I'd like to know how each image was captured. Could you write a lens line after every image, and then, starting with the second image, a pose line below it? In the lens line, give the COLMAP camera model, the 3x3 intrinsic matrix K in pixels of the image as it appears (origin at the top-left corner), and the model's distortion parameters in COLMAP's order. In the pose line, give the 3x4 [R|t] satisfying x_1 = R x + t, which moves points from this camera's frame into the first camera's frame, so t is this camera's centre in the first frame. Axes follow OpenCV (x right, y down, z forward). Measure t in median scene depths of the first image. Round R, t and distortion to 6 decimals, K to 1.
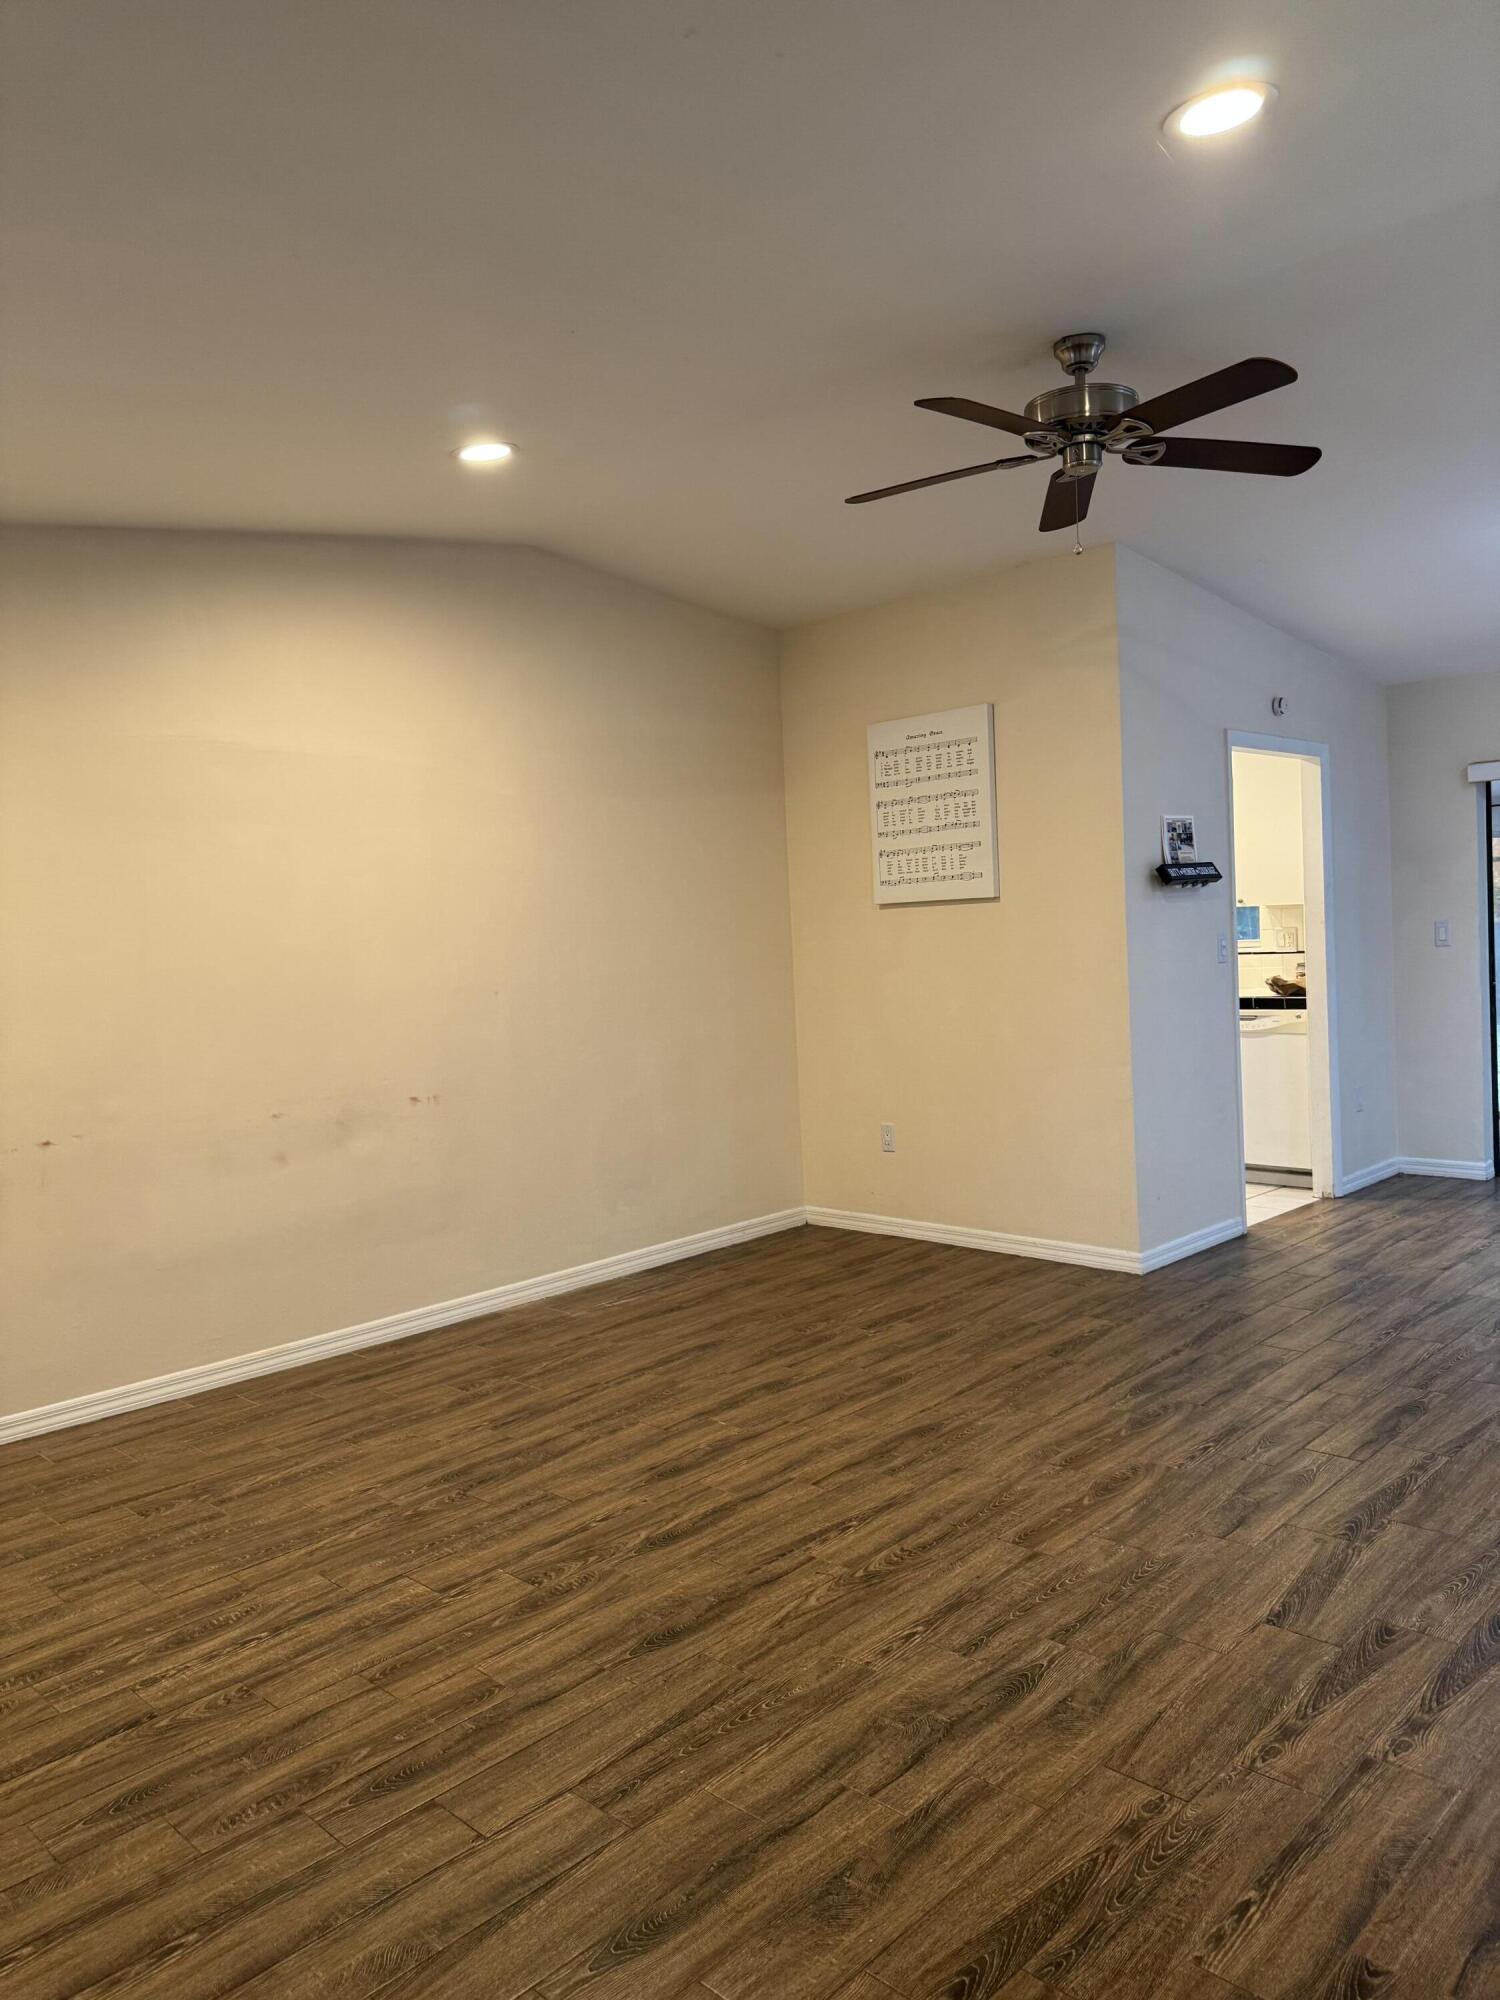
lens RADIAL K [[1448.6, 0, 739.3], [0, 1448.6, 992.3], [0, 0, 1]] dist [0.076500, -0.068282]
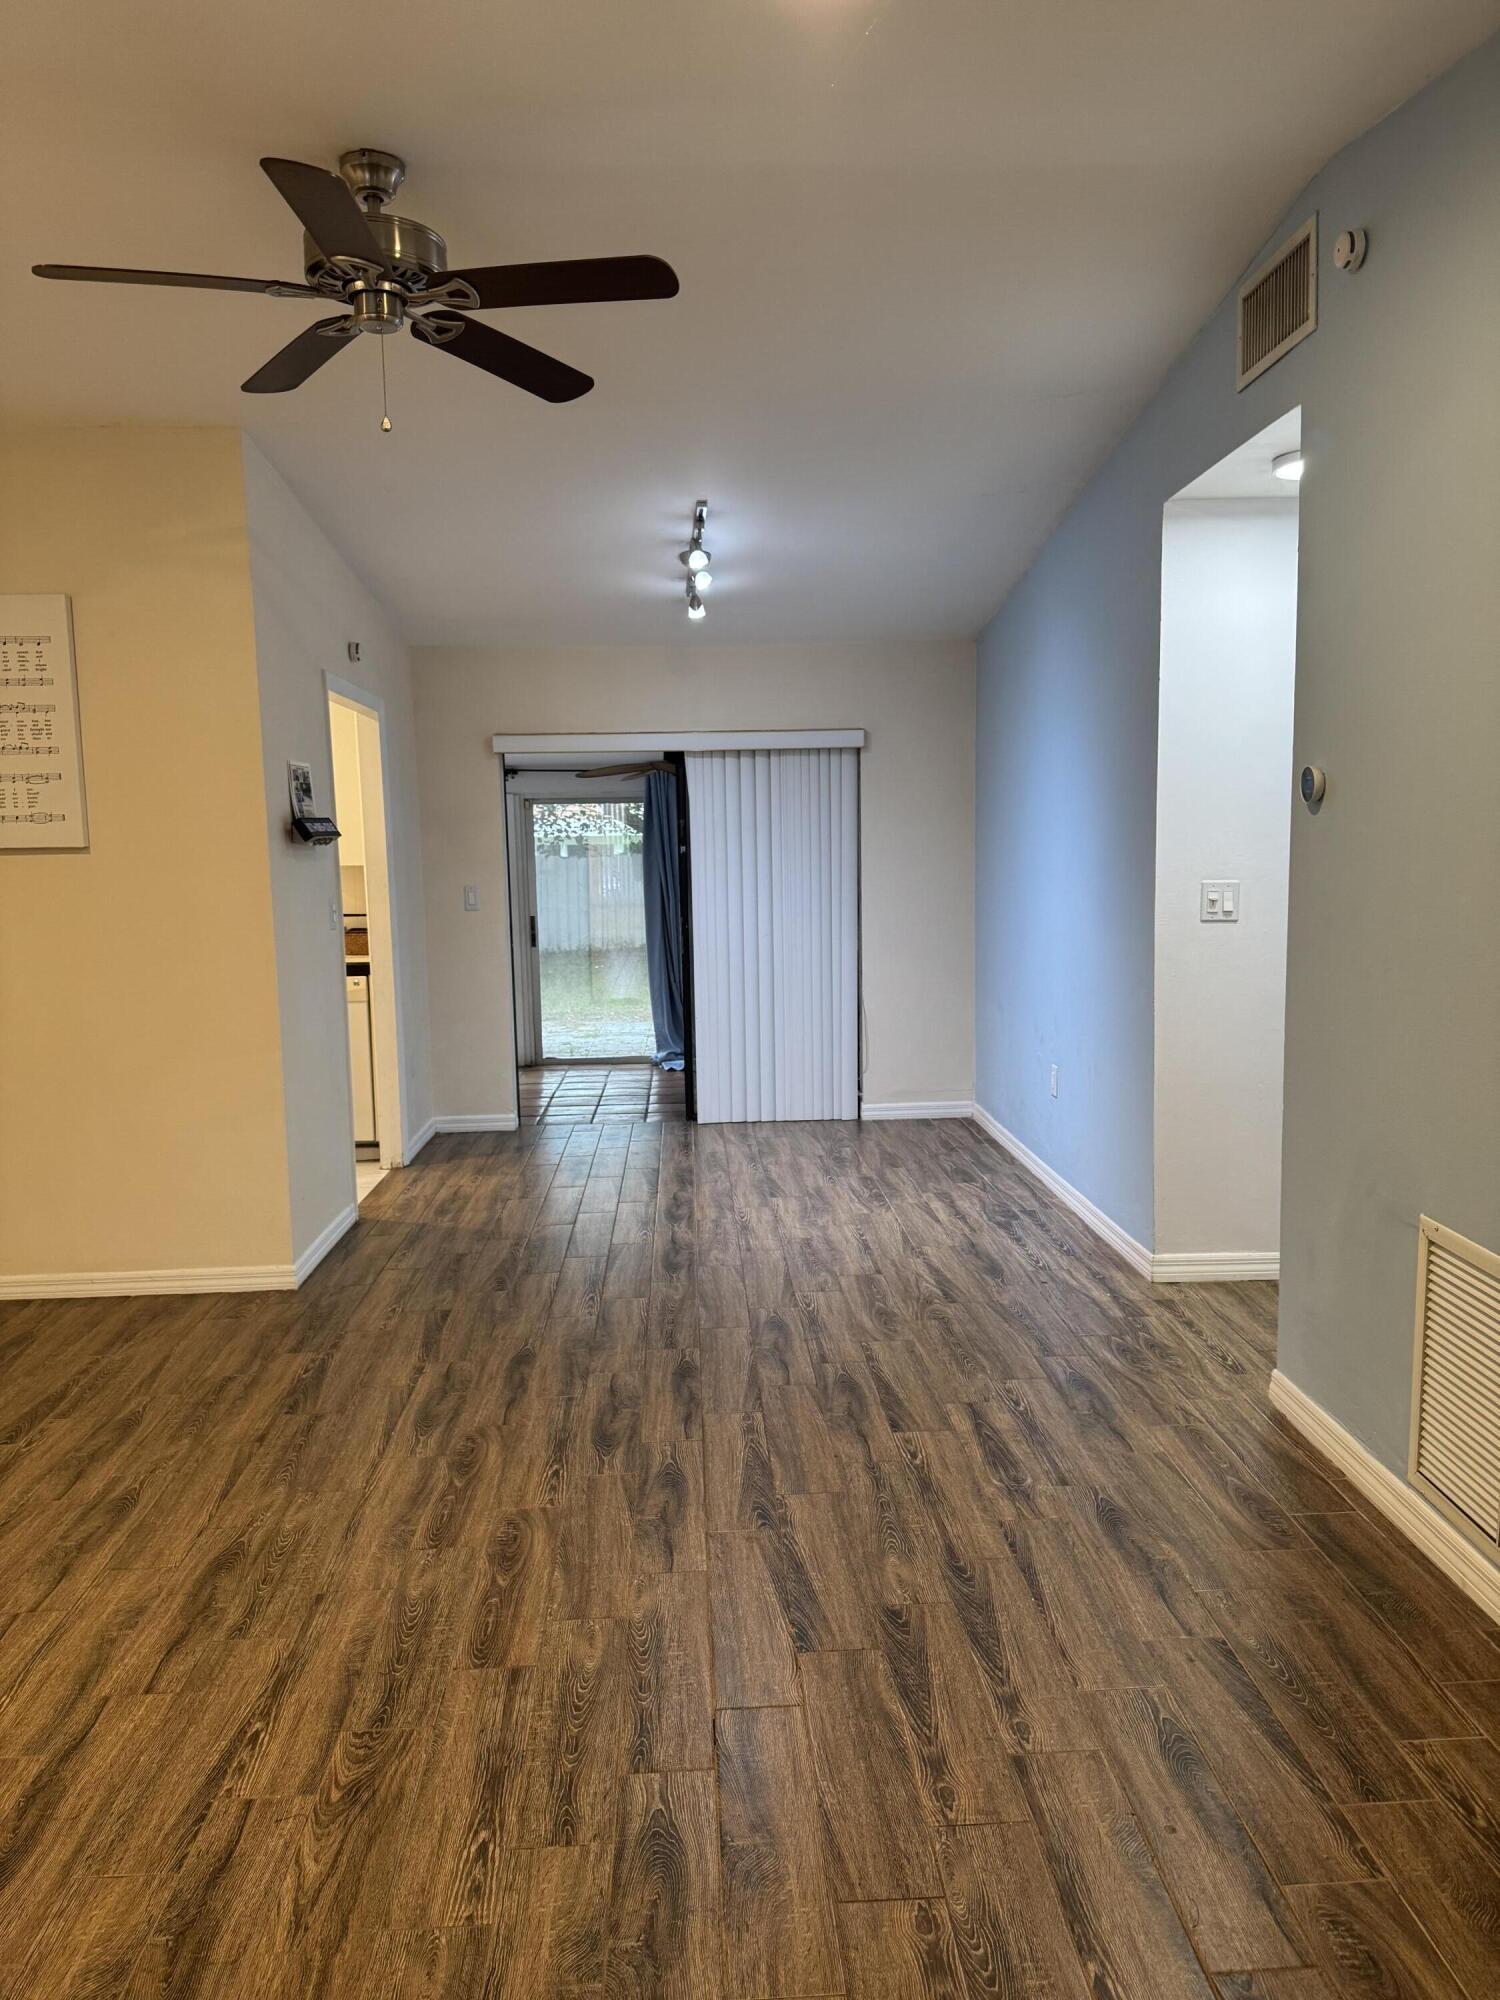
lens RADIAL K [[1448.6, 0, 762.5], [0, 1448.6, 996.4], [0, 0, 1]] dist [0.076500, -0.068282]
pose [[0.680095, -0.045707, 0.731698, -0.229501], [0.020638, 0.998853, 0.043214, -0.017839], [-0.732834, -0.014289, 0.680258, 0.285114]]
